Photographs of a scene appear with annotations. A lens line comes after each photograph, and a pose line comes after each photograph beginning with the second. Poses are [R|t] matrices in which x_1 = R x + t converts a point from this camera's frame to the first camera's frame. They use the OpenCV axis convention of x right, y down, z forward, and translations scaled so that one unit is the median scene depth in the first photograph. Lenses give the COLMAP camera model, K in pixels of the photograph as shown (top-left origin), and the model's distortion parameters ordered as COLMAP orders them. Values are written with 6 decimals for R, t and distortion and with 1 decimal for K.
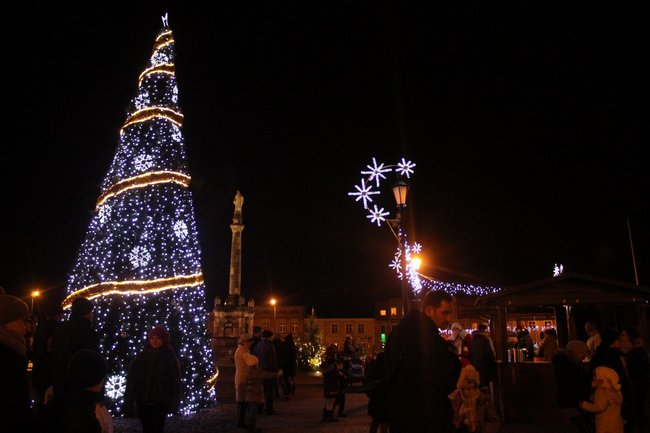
lens RADIAL K [[582.6, 0, 325.0], [0, 582.6, 216.5], [0, 0, 1]] dist [-0.085309, 0.012337]
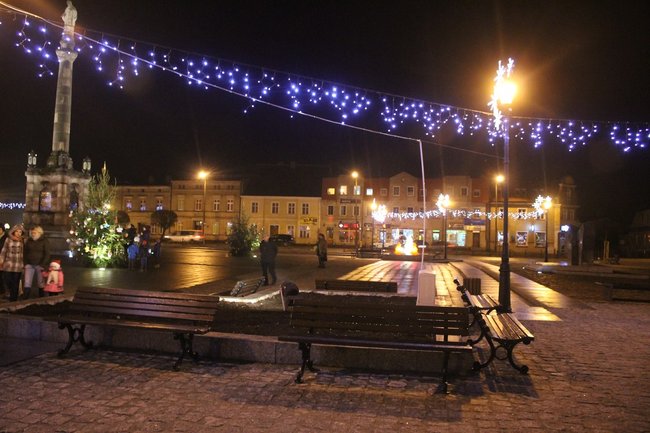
lens RADIAL K [[582.6, 0, 325.0], [0, 582.6, 216.5], [0, 0, 1]] dist [-0.085309, 0.012337]
pose [[0.999374, 0.027875, 0.021764, 0.146969], [-0.031644, 0.979612, 0.198389, 0.063684], [-0.015790, -0.198954, 0.979882, 0.301140]]
